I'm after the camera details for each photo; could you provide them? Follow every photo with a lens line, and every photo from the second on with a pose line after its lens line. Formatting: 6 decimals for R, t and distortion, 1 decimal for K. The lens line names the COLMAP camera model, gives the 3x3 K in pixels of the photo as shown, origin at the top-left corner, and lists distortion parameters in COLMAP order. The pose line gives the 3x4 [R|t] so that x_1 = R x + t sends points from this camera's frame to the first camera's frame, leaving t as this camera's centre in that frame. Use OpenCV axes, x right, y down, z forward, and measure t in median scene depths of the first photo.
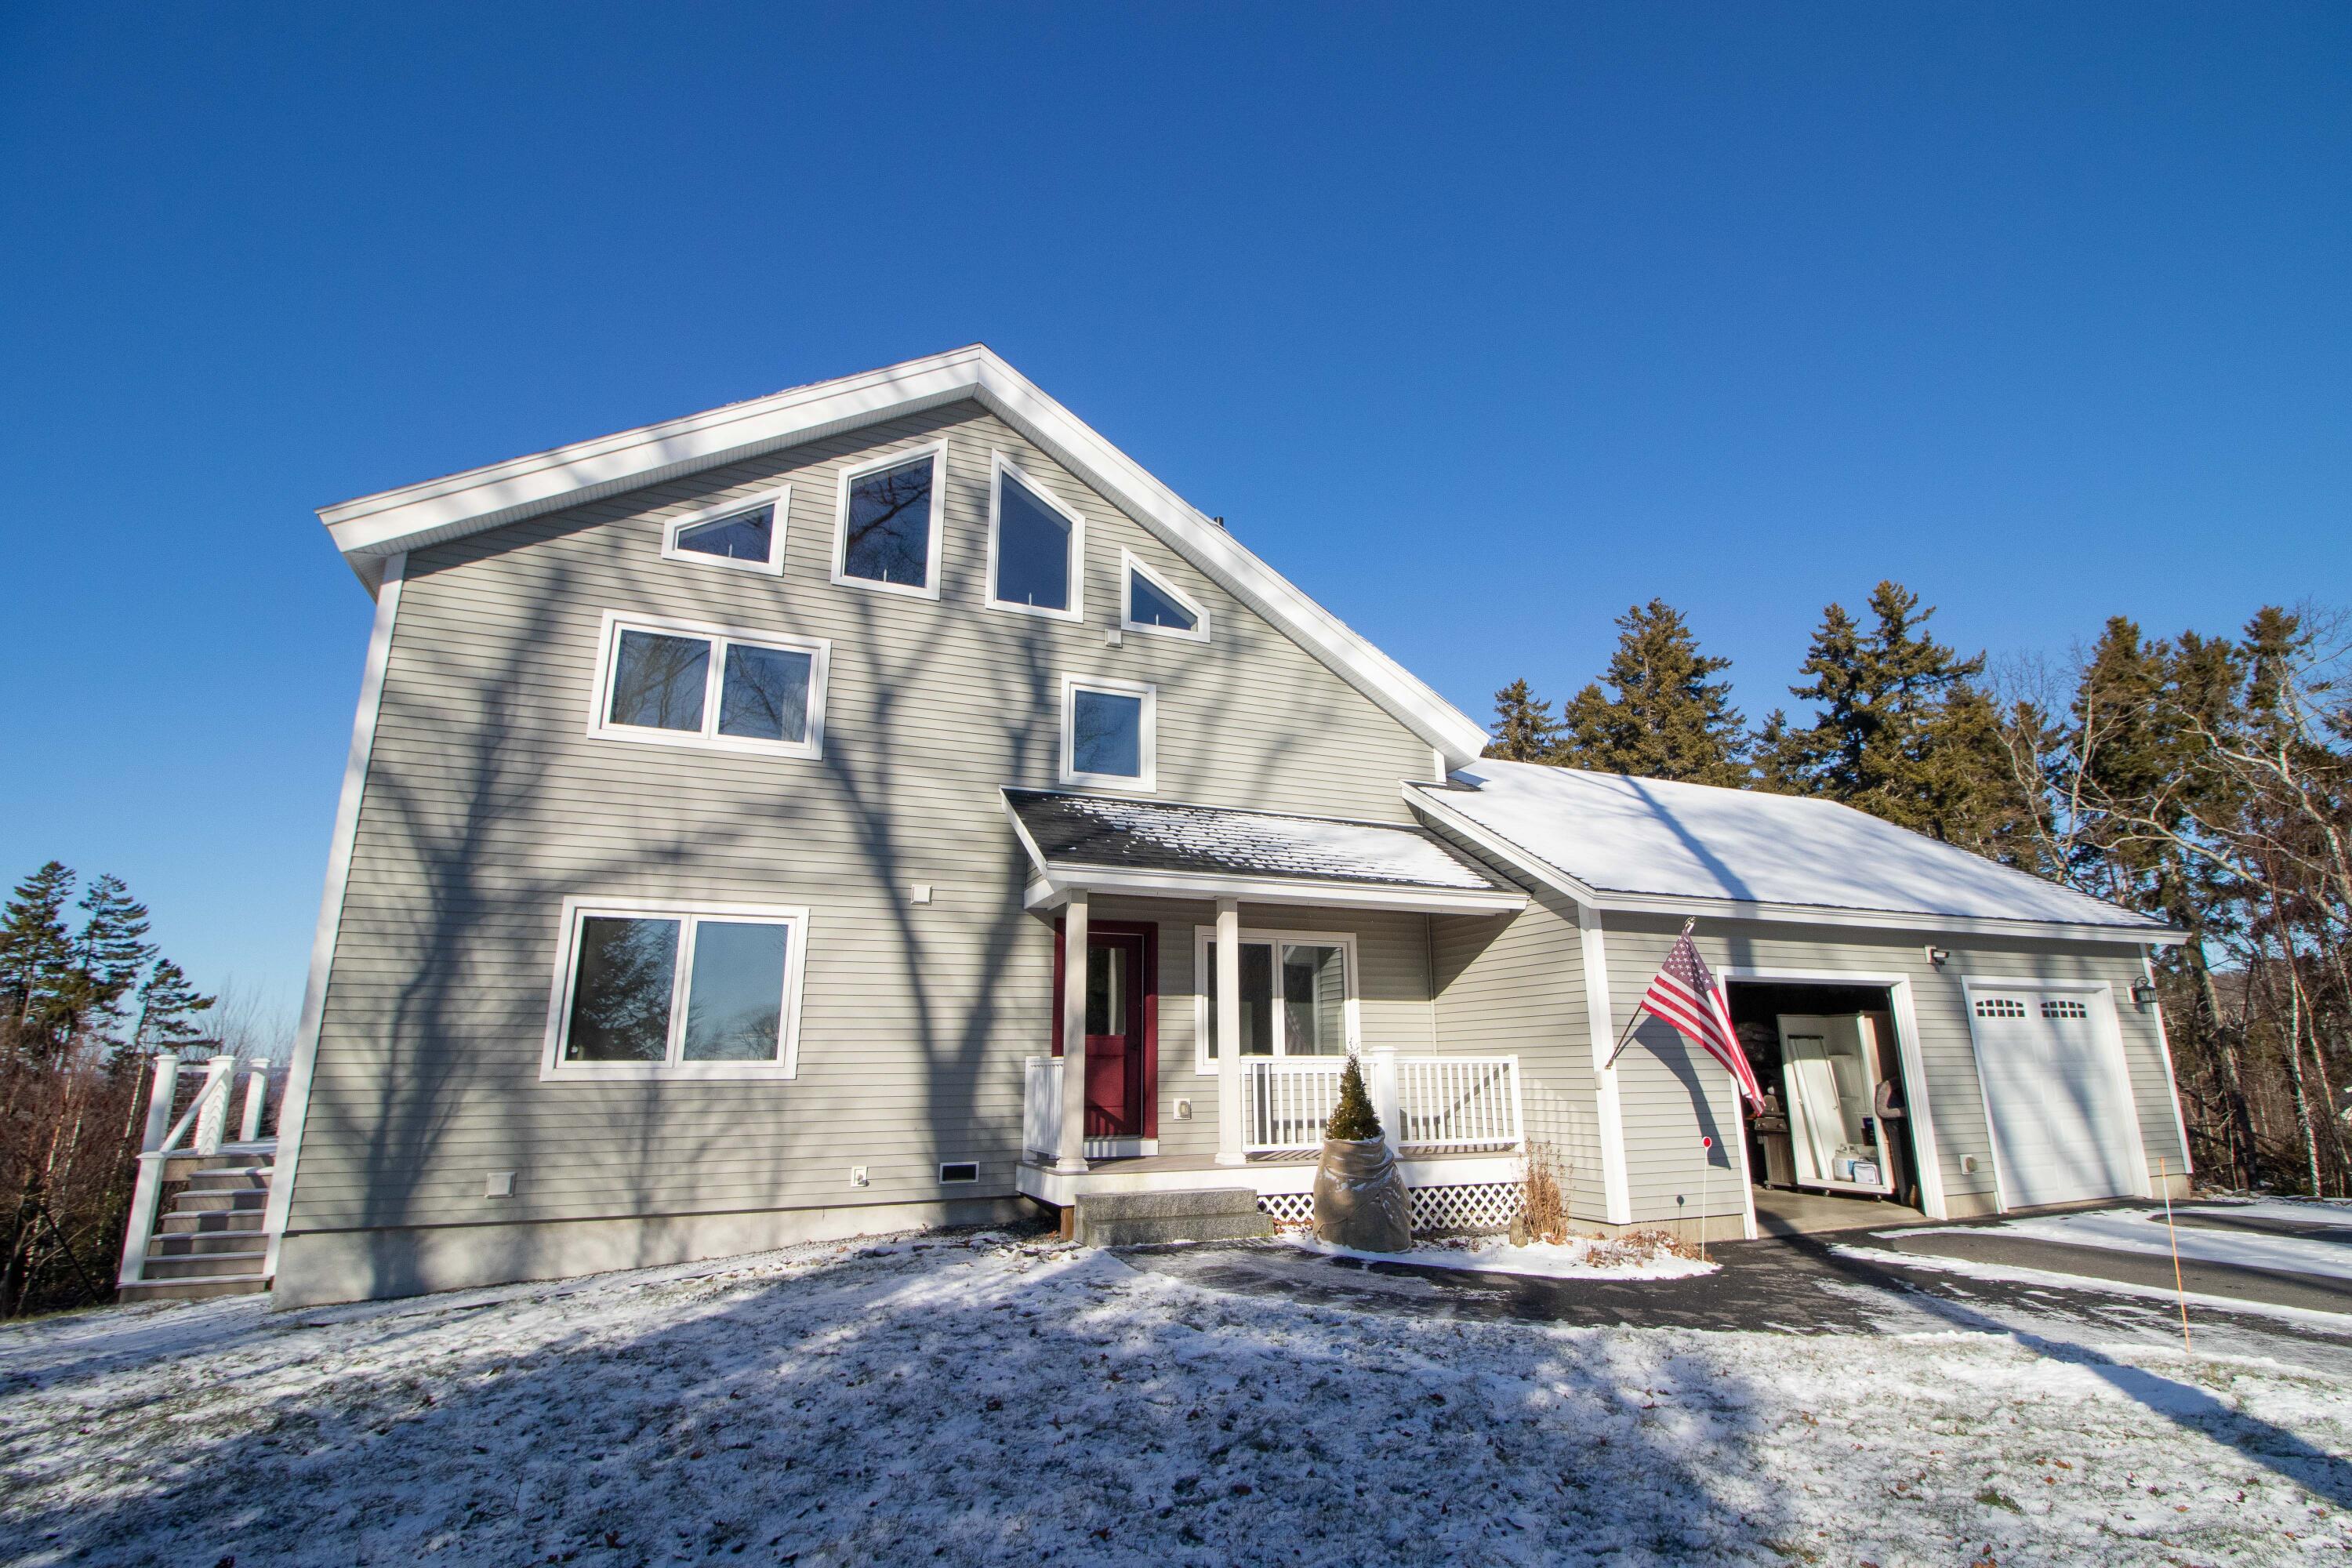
lens RADIAL K [[1113.4, 0, 1176.0], [0, 1113.4, 784.0], [0, 0, 1]] dist [-0.000315, -0.000292]
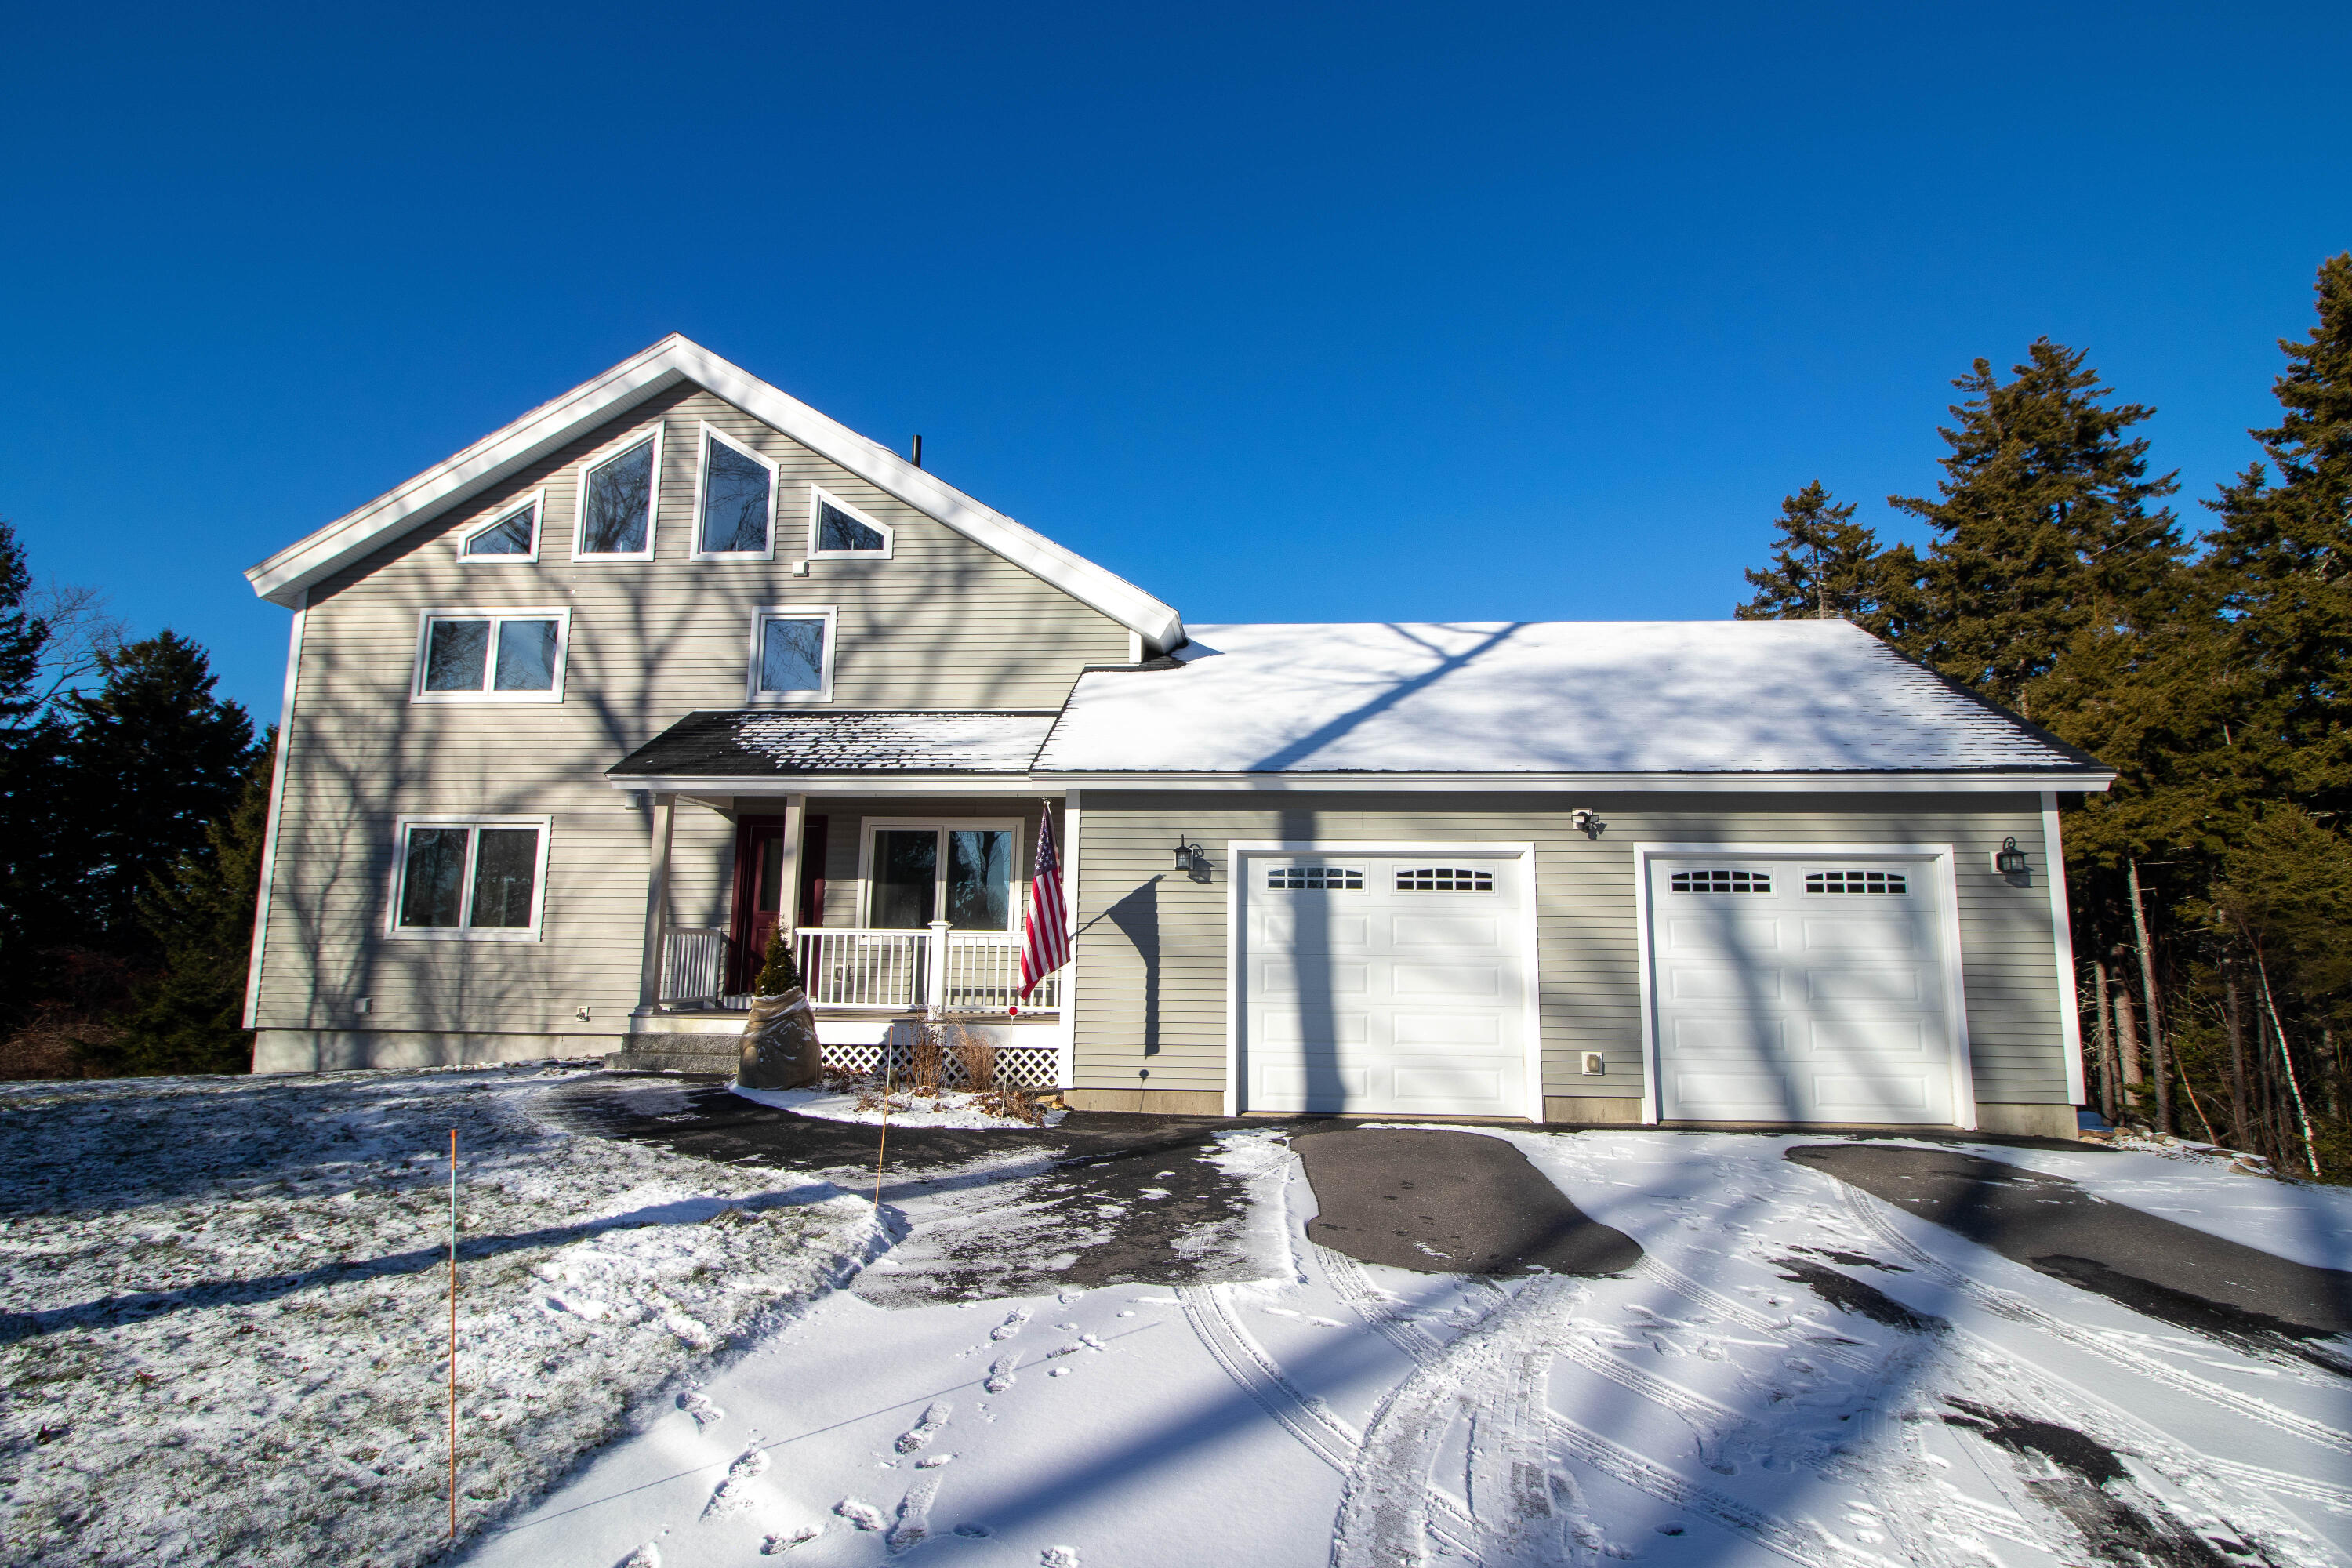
lens RADIAL K [[1144.7, 0, 1176.0], [0, 1144.7, 784.0], [0, 0, 1]] dist [0.001066, -0.000195]
pose [[0.894233, -0.045909, -0.445242, 0.837089], [0.094883, 0.991562, 0.088325, 0.020818], [0.437430, -0.121229, 0.891044, 0.098432]]
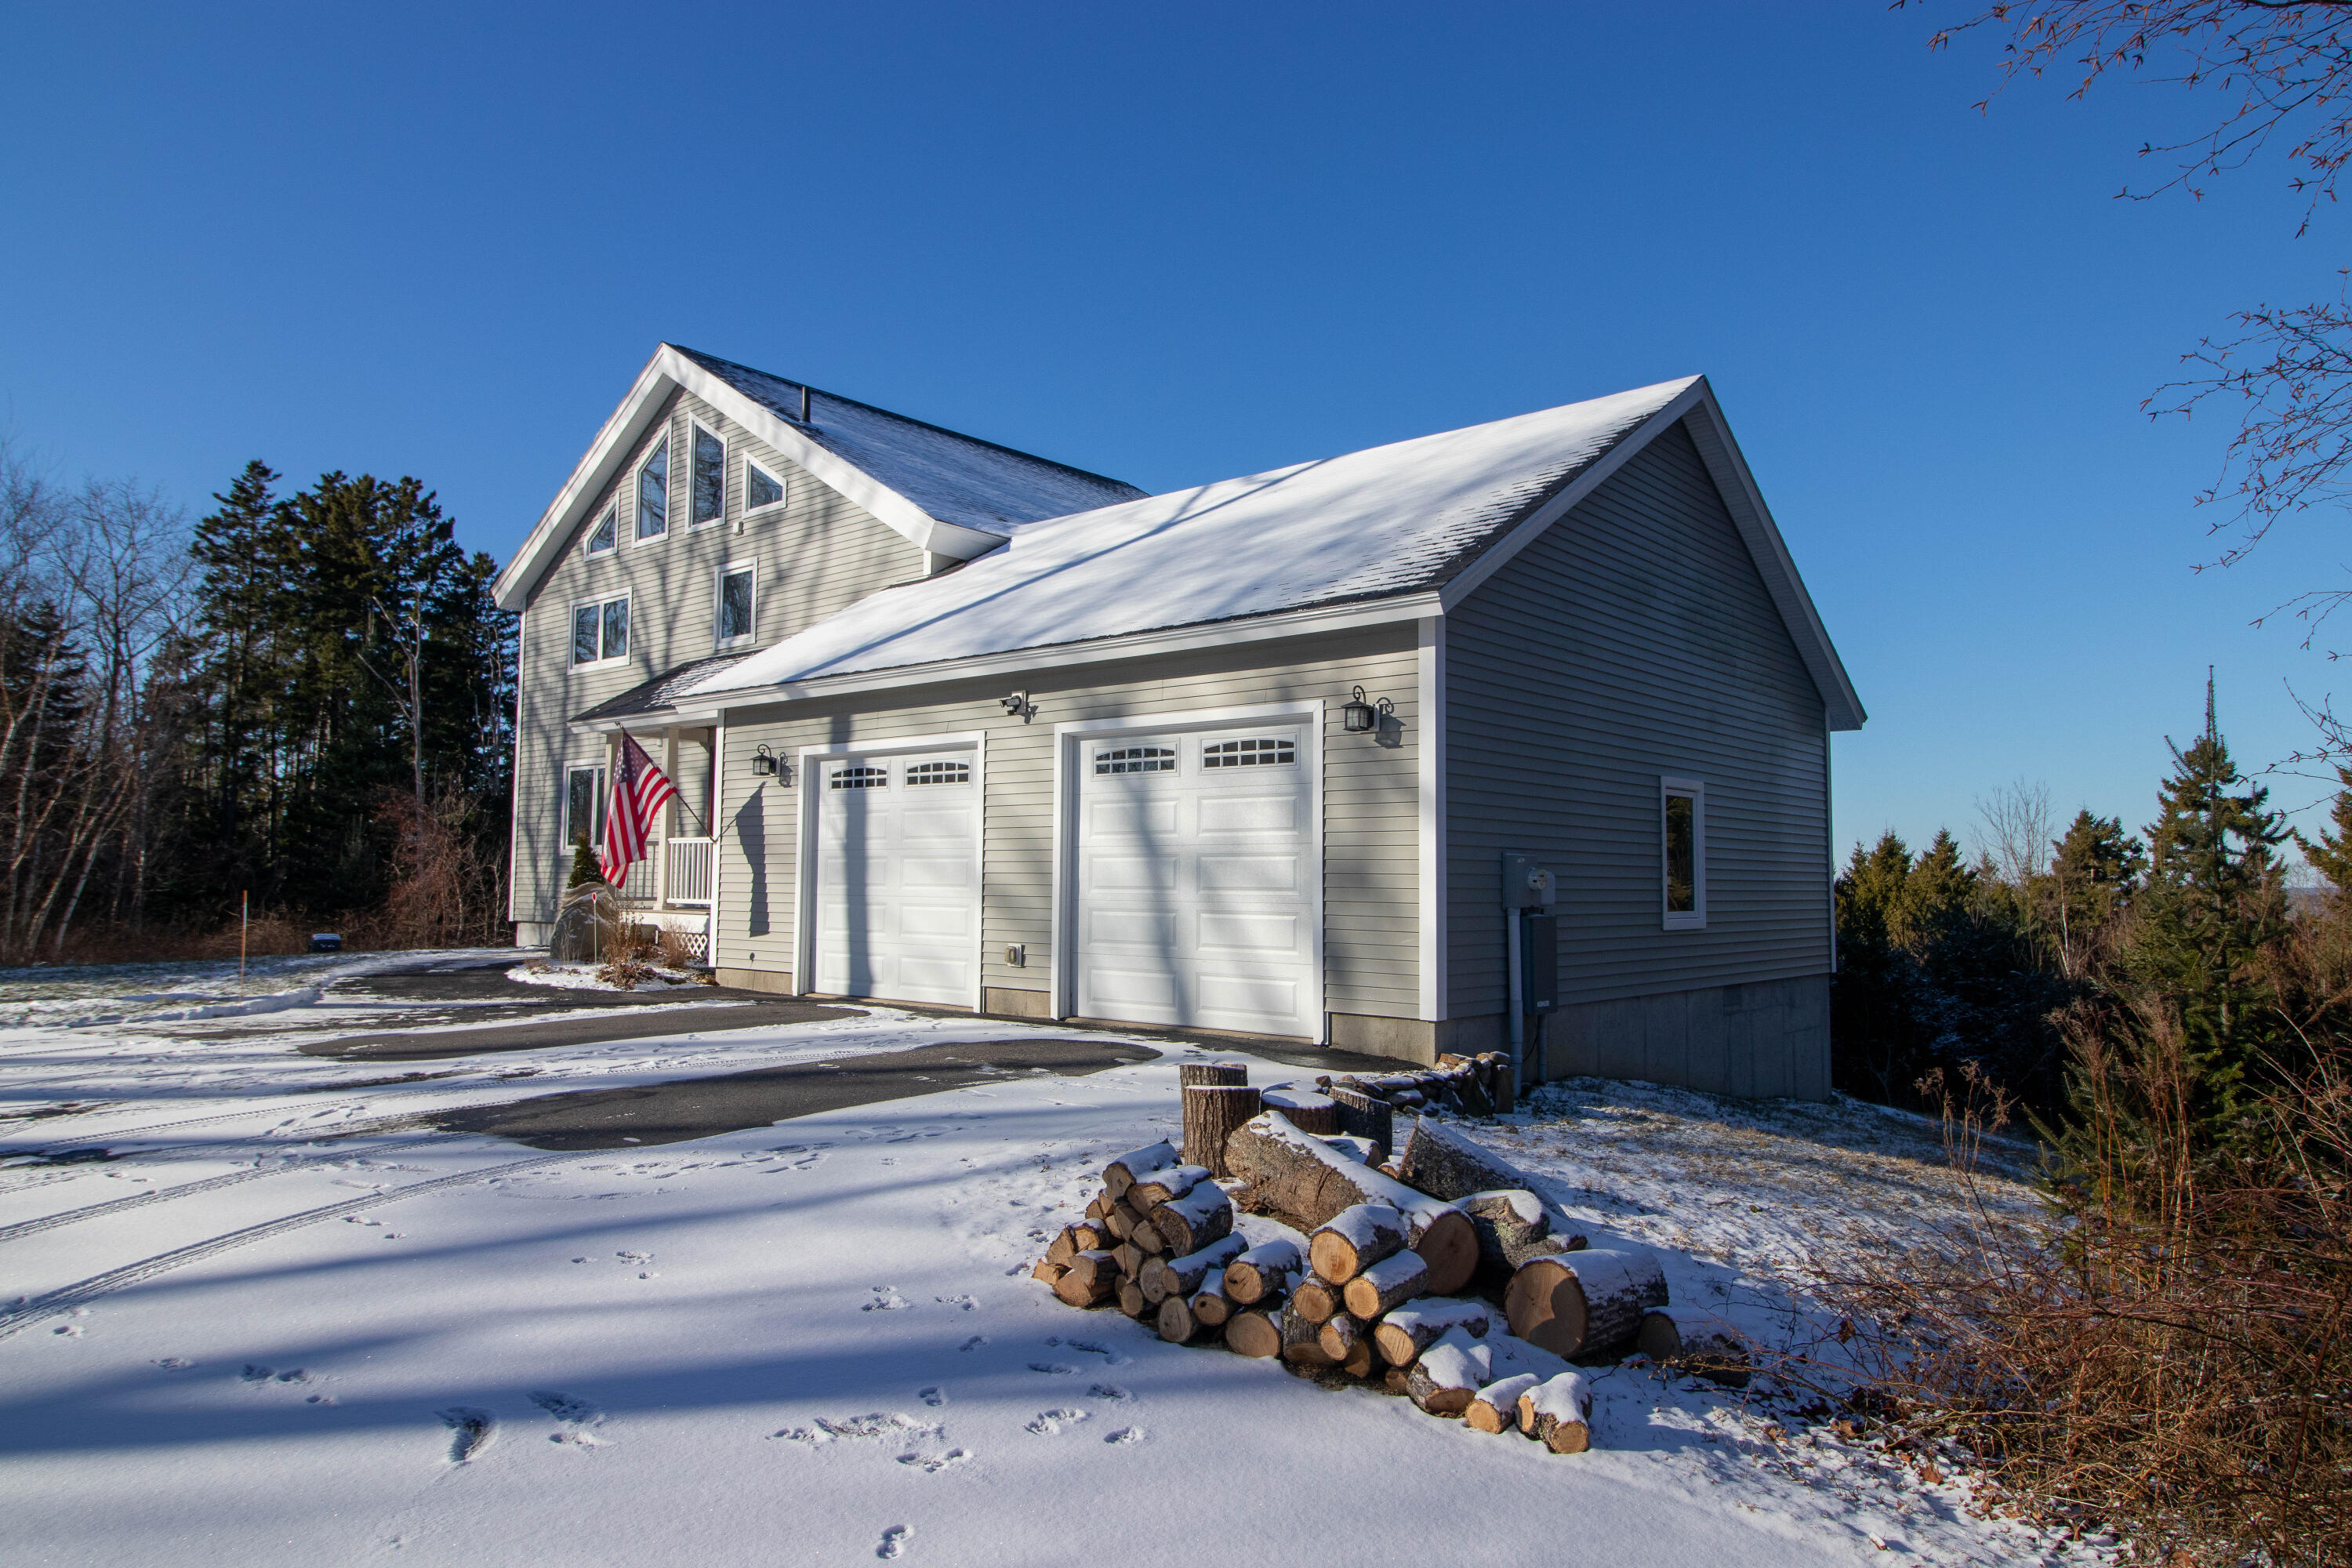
lens RADIAL K [[1397.1, 0, 1176.0], [0, 1397.1, 784.0], [0, 0, 1]] dist [0.005463, 0.000536]
pose [[0.469019, -0.048757, -0.881841, 1.720842], [0.210865, 0.975781, 0.058200, 0.187200], [0.857647, -0.213246, 0.467941, 0.657150]]
